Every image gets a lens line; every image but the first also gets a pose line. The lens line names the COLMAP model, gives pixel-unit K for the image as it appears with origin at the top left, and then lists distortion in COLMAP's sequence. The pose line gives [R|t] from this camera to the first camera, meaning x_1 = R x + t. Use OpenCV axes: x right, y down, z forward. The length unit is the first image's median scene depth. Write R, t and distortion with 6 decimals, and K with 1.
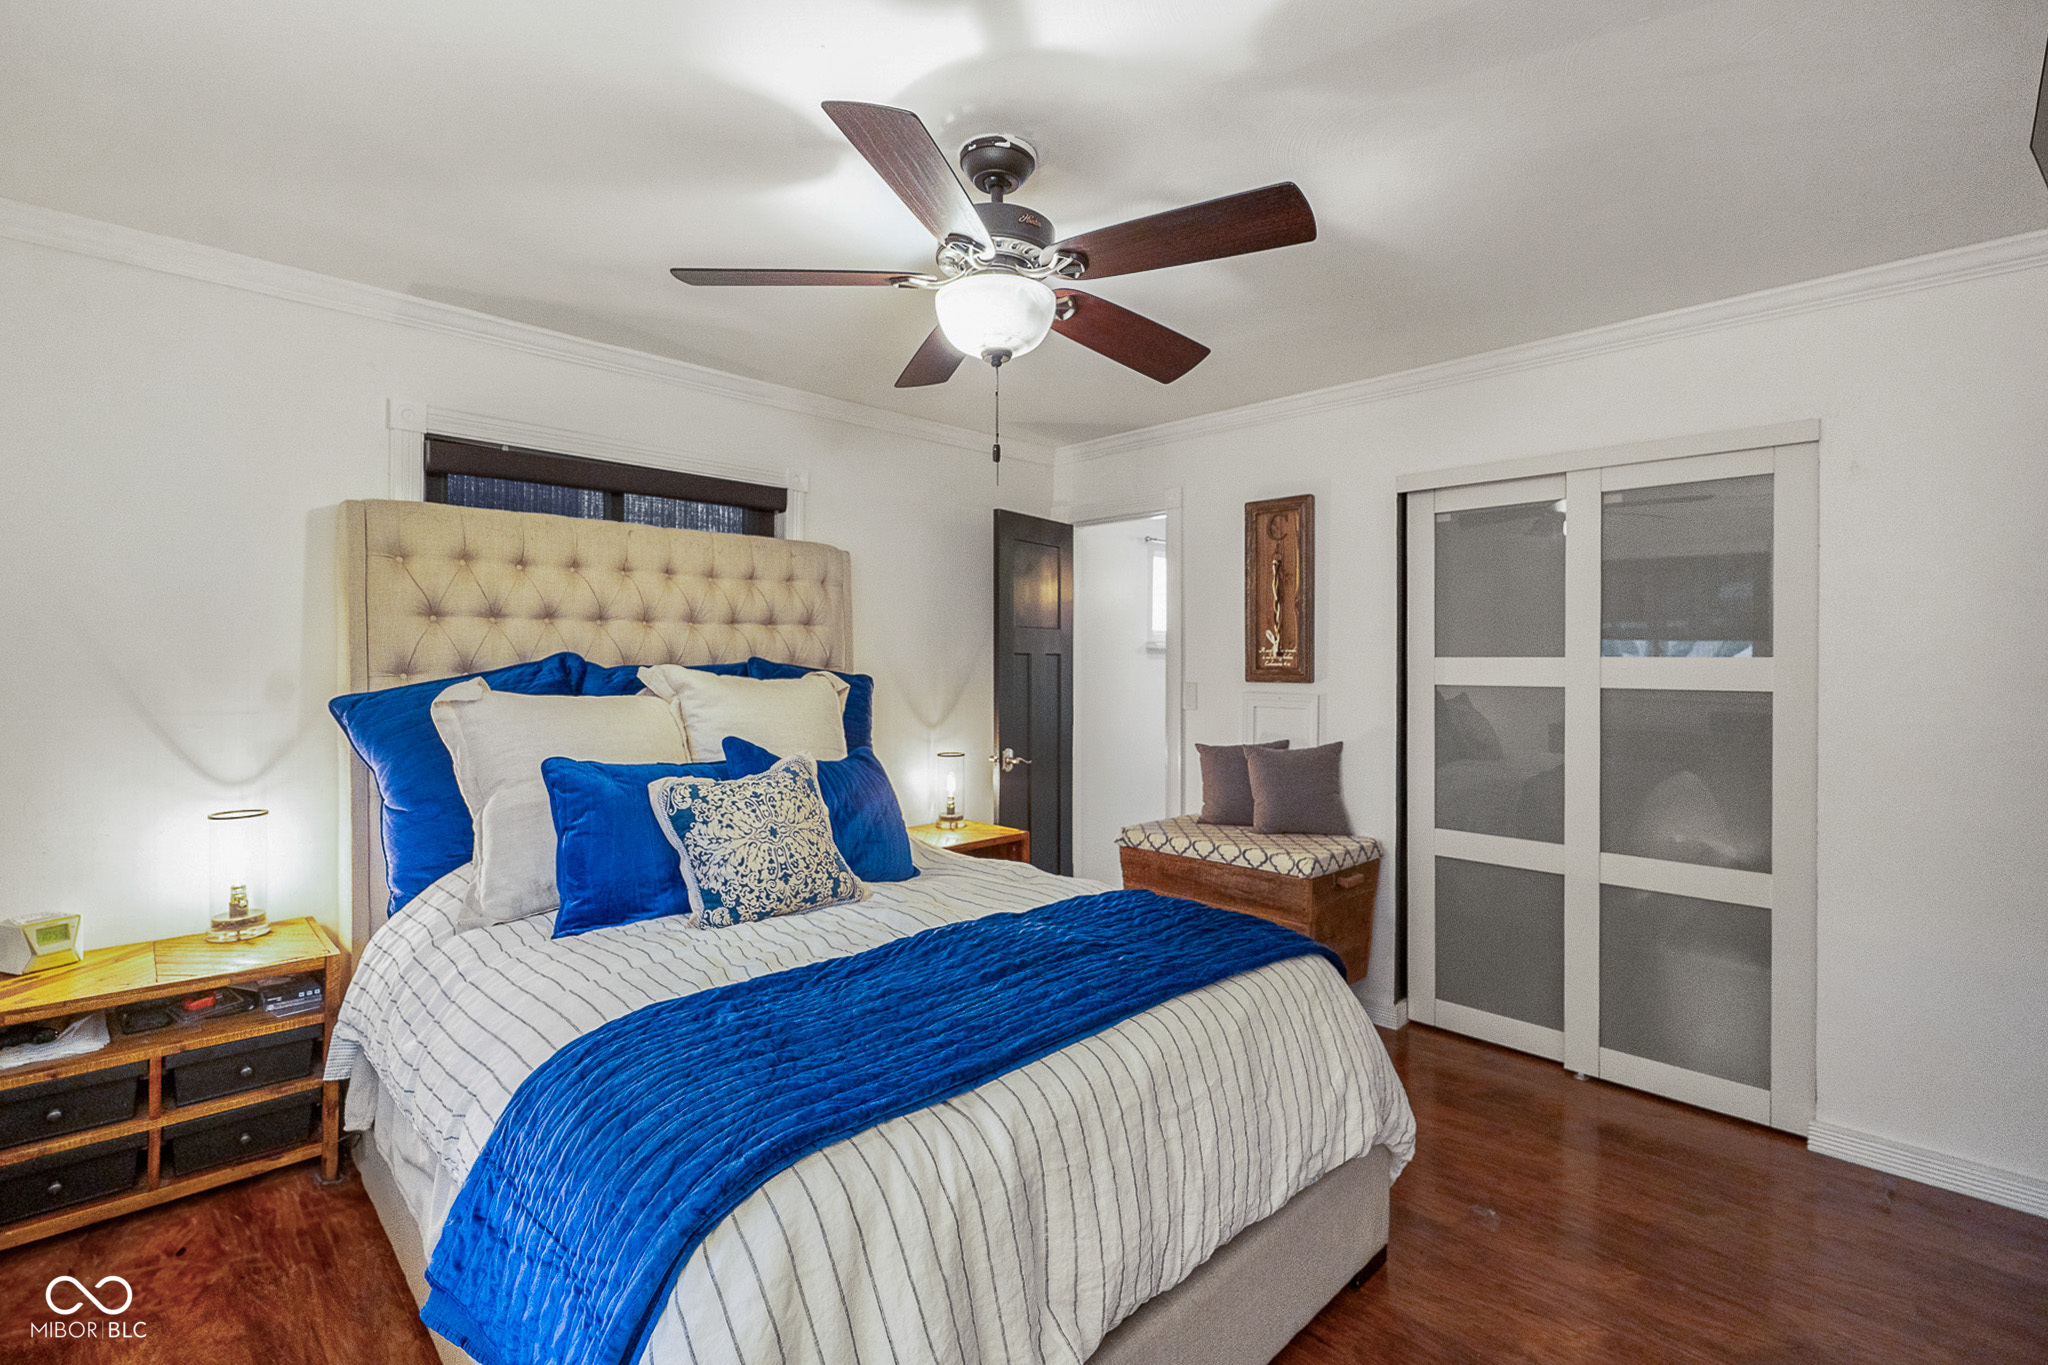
lens RADIAL K [[925.6, 0, 1021.5], [0, 925.6, 626.9], [0, 0, 1]] dist [0.045521, 0.000161]
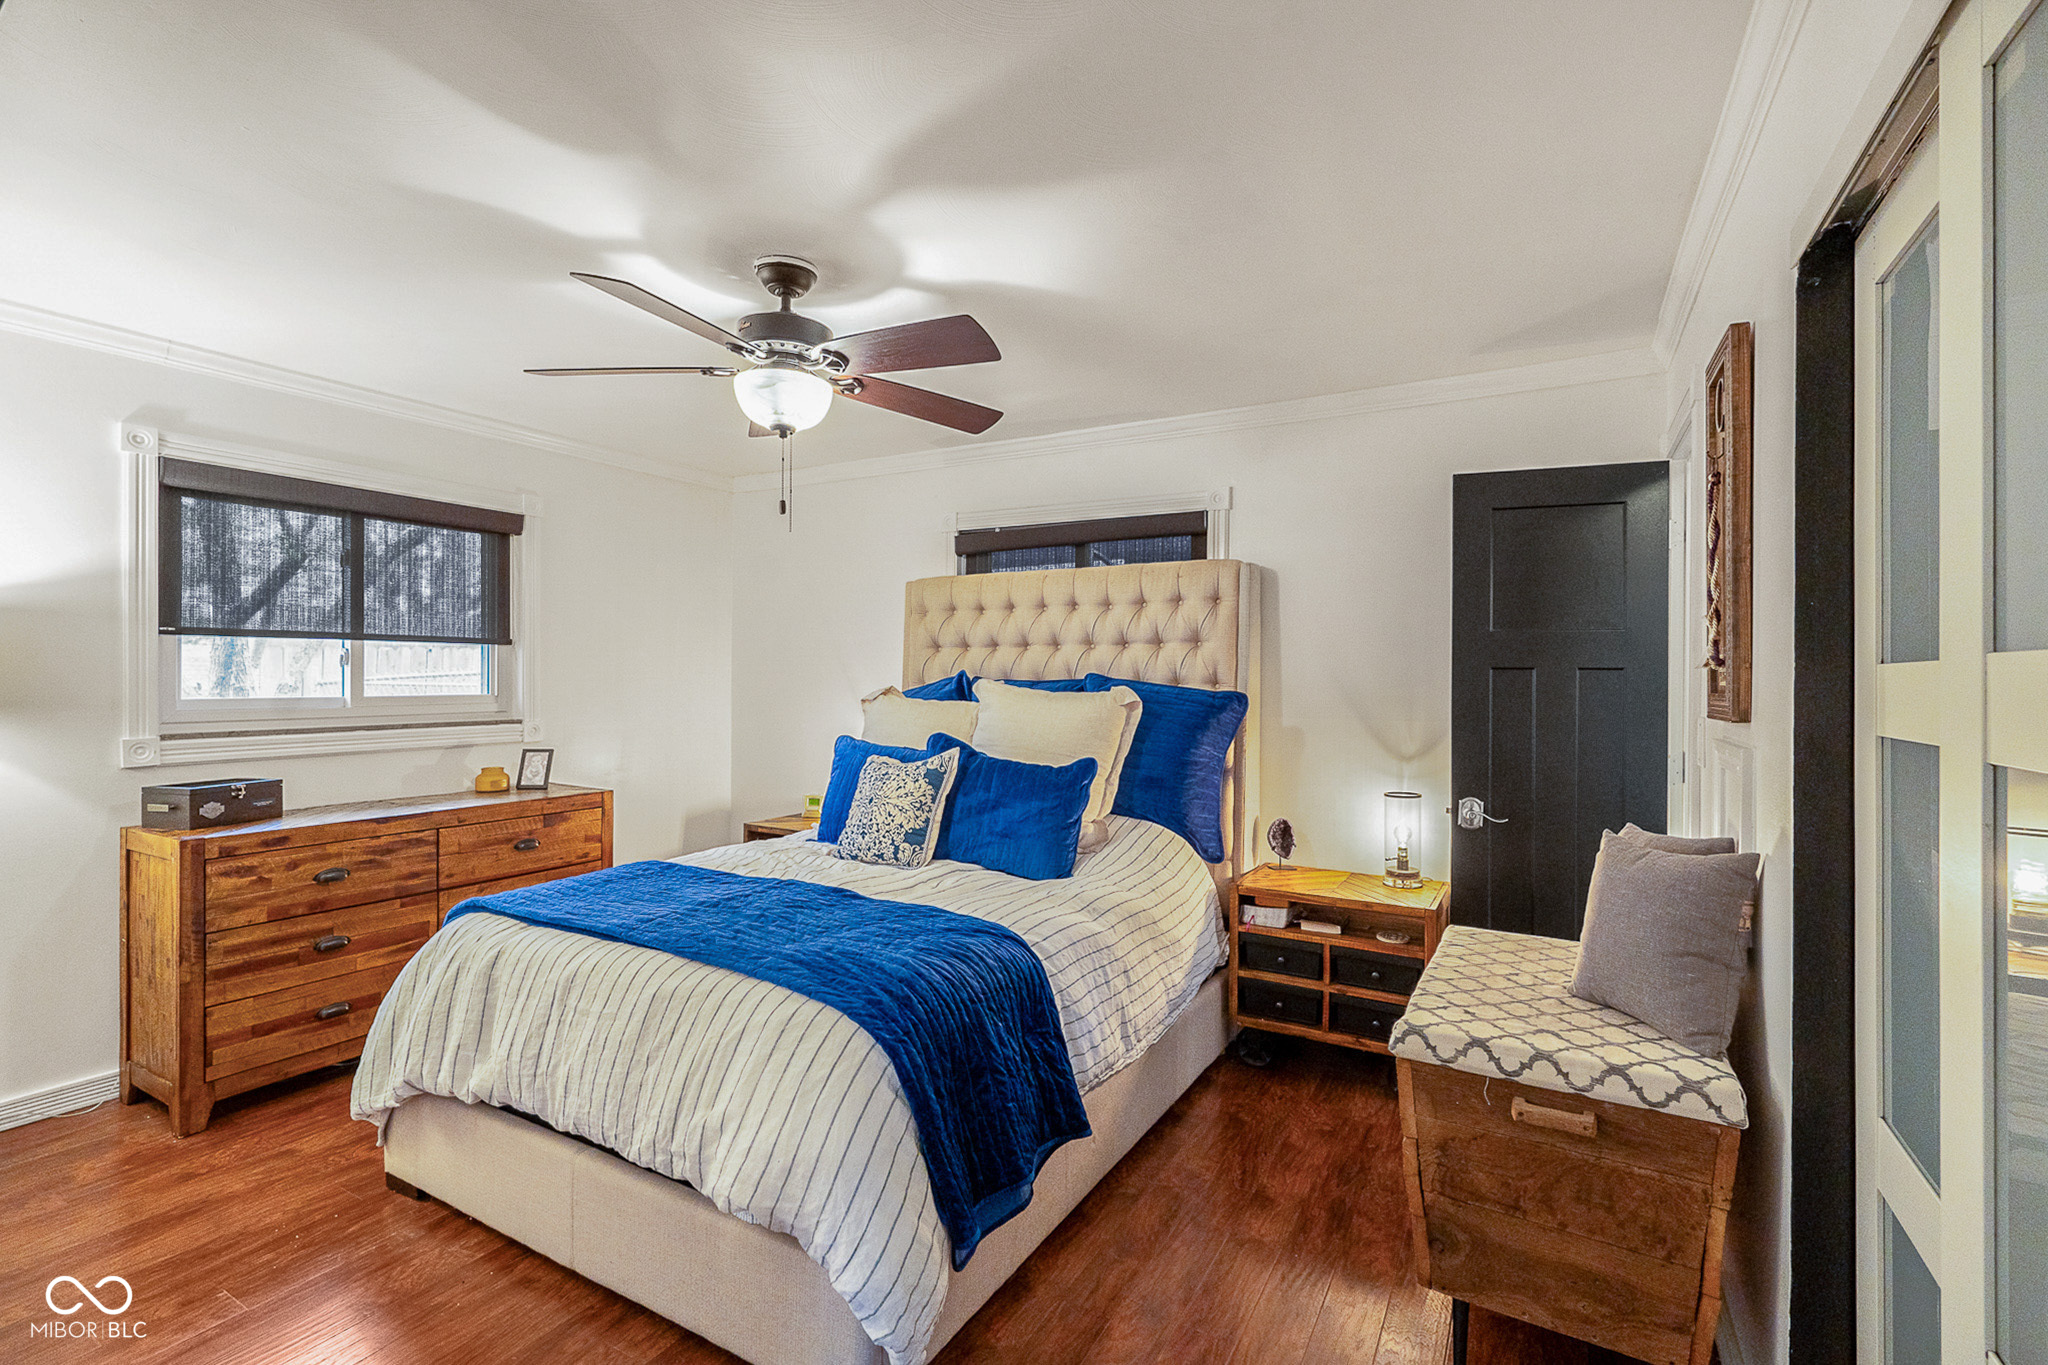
lens RADIAL K [[913.4, 0, 1024.0], [0, 913.4, 682.5], [0, 0, 1]] dist [0.000711, 0.000183]
pose [[0.261766, 0.013134, -0.965042, 0.780177], [0.031826, 0.999246, 0.022232, 0.014840], [0.964606, -0.036533, 0.261151, 0.617862]]
